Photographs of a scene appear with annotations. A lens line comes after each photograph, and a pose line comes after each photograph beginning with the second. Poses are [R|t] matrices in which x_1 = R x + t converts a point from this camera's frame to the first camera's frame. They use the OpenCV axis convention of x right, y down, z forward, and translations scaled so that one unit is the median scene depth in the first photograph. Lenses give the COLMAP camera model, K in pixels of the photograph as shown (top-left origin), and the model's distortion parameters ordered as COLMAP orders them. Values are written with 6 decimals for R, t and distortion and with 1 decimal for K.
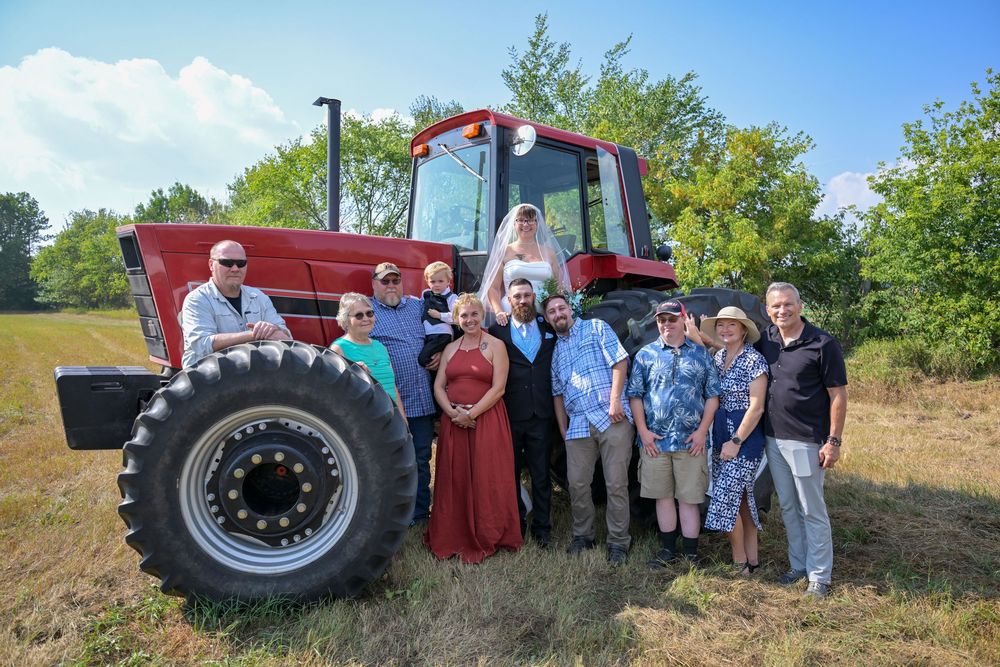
lens RADIAL K [[661.3, 0, 500.0], [0, 661.3, 333.5], [0, 0, 1]] dist [0.004744, 0.000323]
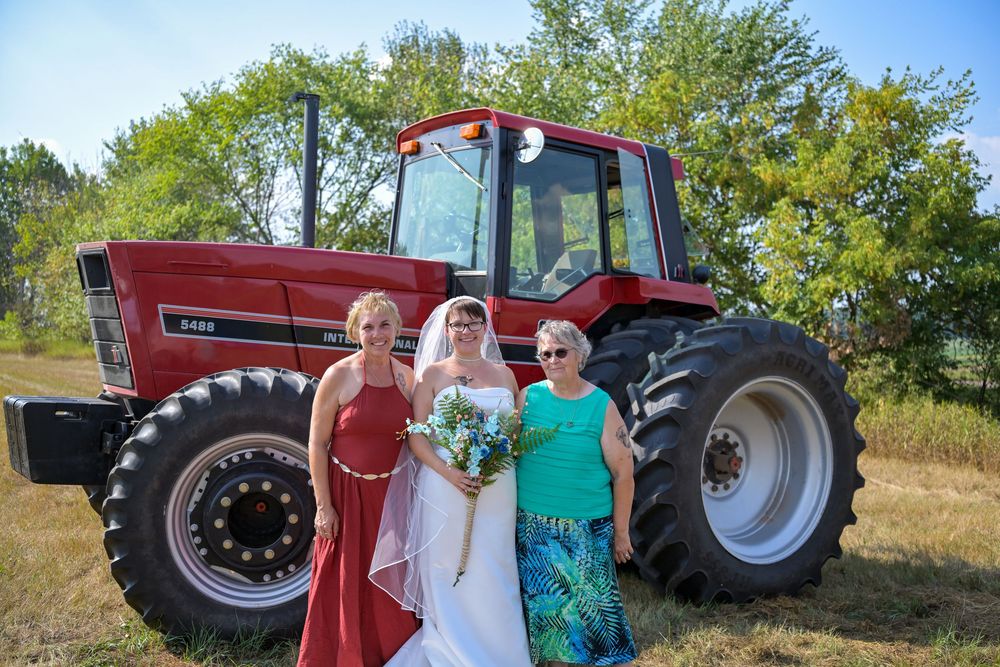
lens RADIAL K [[1084.2, 0, 500.0], [0, 1084.2, 333.5], [0, 0, 1]] dist [-0.001622, 0.000074]
pose [[0.999750, 0.014427, -0.017056, 0.022516], [-0.015176, 0.998889, -0.044605, 0.017944], [0.016394, 0.044853, 0.998859, -0.389716]]
